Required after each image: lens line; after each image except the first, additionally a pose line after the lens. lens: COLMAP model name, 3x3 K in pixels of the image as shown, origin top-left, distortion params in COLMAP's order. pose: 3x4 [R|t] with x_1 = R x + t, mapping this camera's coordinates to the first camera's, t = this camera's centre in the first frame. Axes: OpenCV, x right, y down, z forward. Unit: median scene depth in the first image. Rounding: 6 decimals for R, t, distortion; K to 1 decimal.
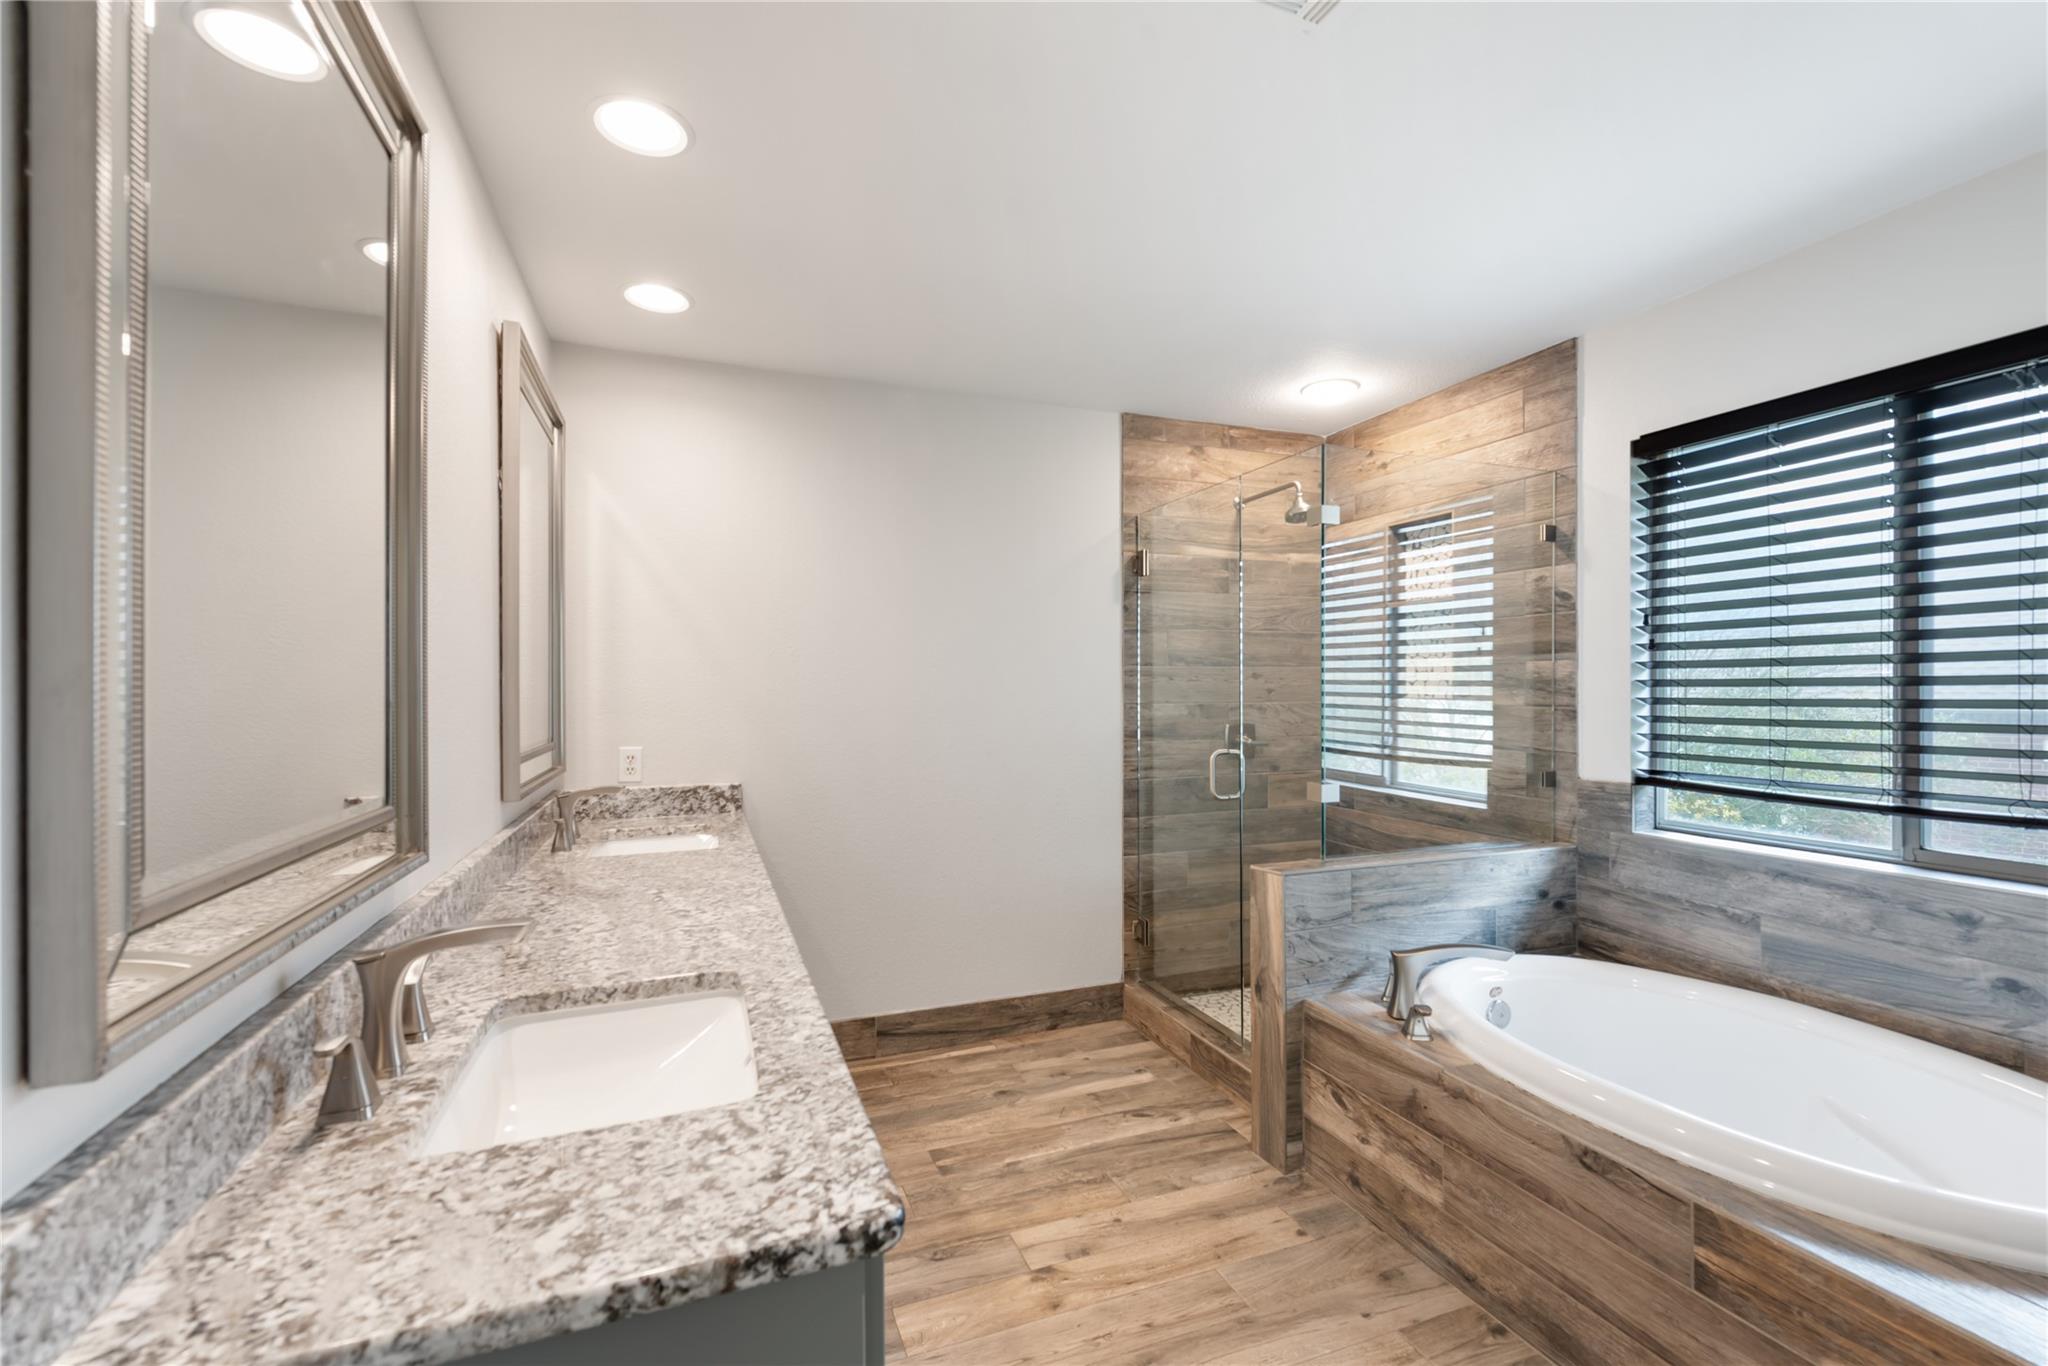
lens RADIAL K [[887.6, 0, 1024.0], [0, 887.6, 683.0], [0, 0, 1]] dist [0.012426, -0.006364]
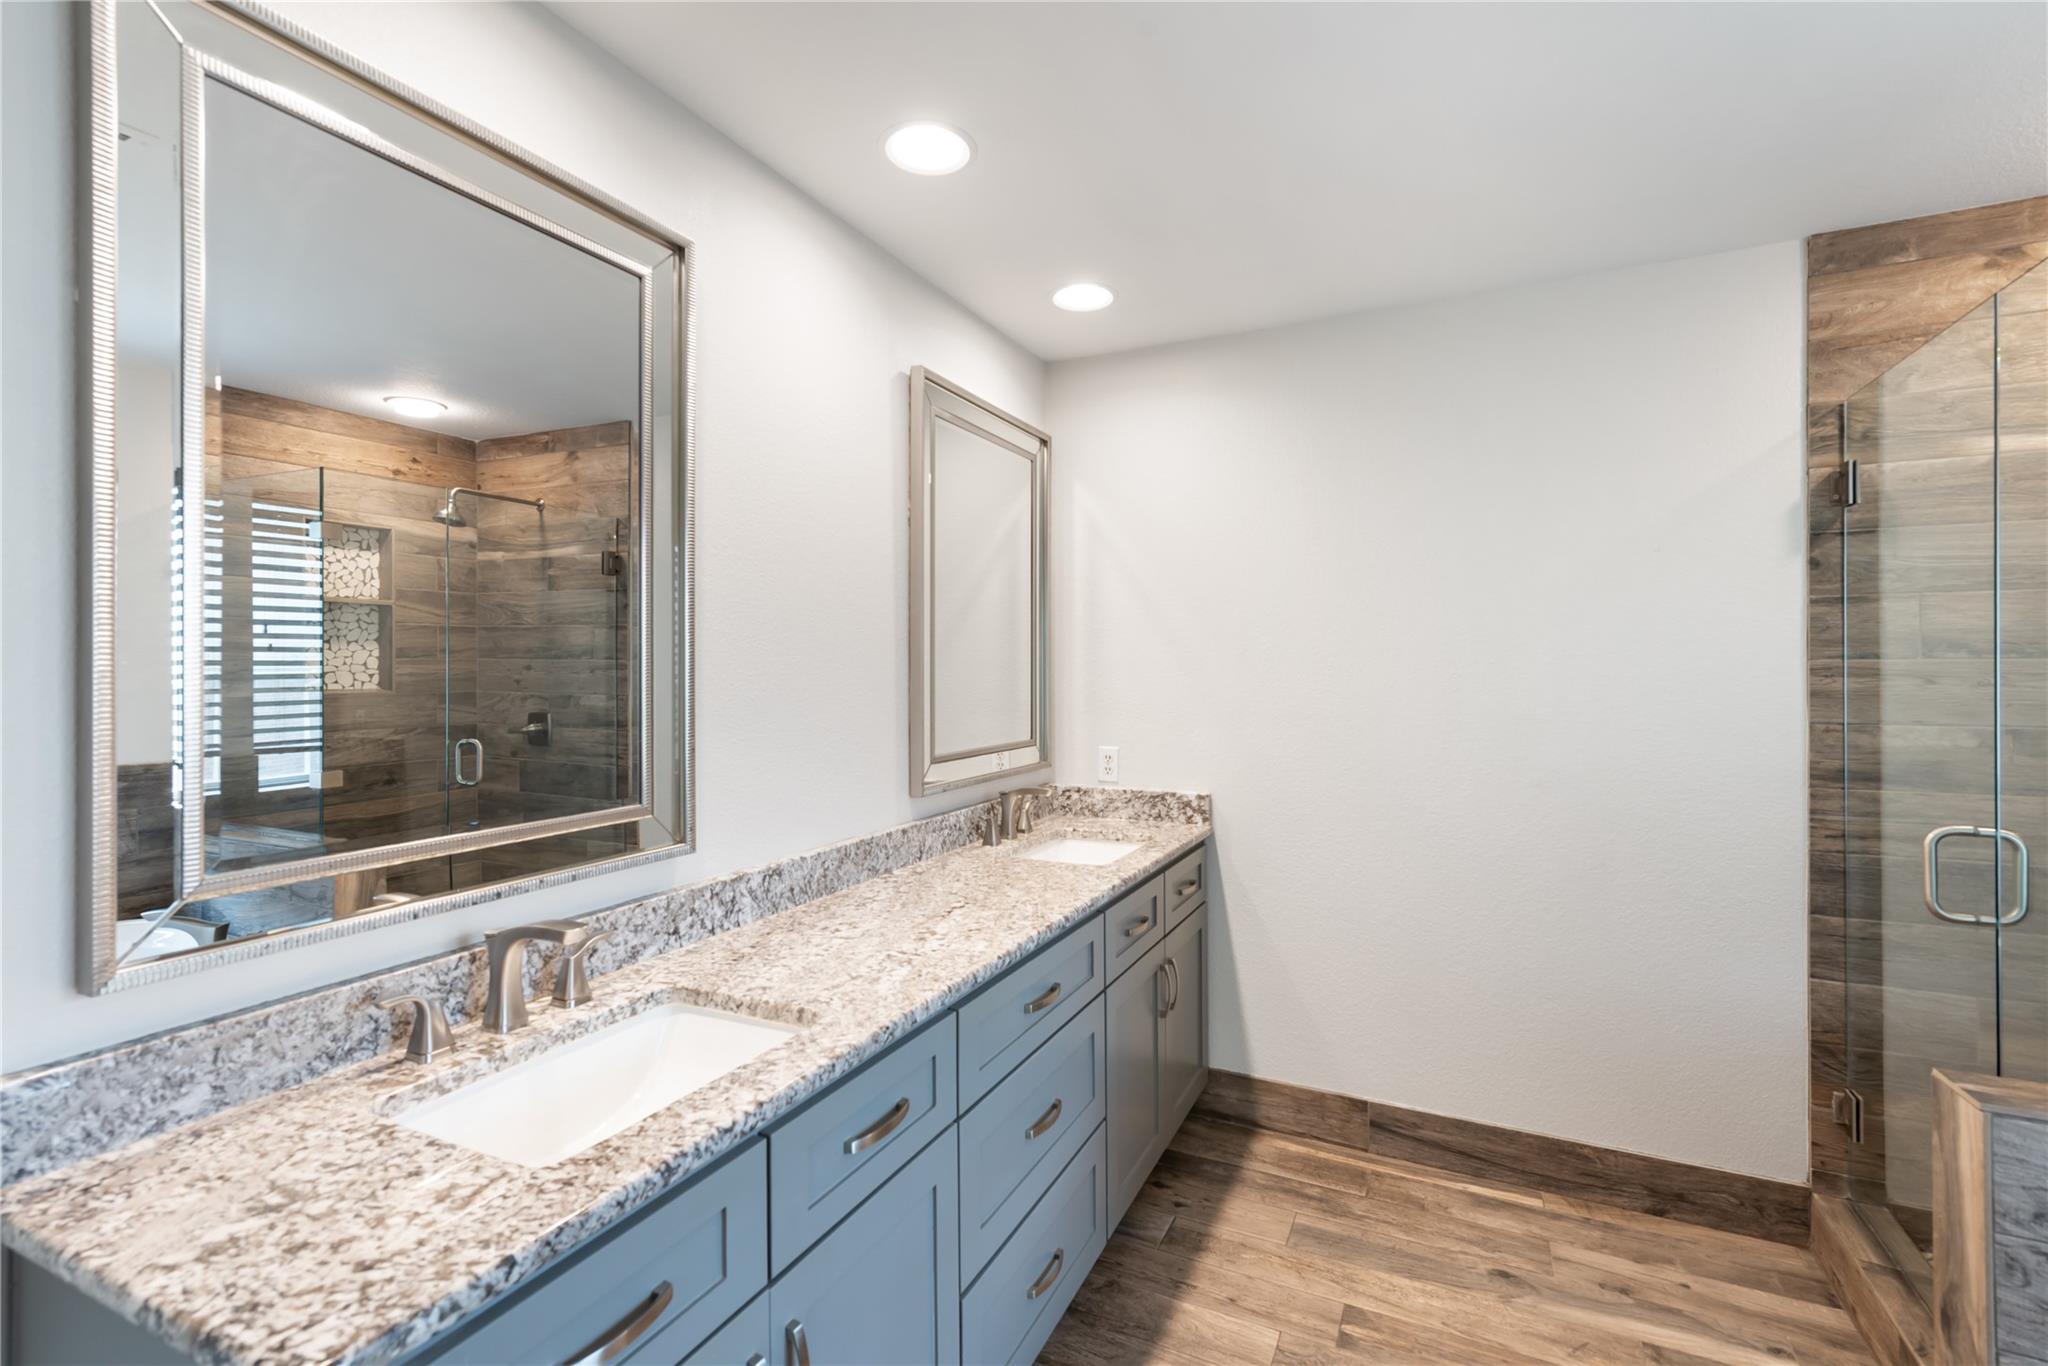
lens RADIAL K [[916.0, 0, 1023.4], [0, 916.0, 662.2], [0, 0, 1]] dist [0.014820, -0.005688]
pose [[0.678591, -0.002374, -0.734512, 0.244872], [0.005584, 0.999983, 0.001927, -0.025185], [0.734495, -0.005409, 0.678593, 0.221418]]
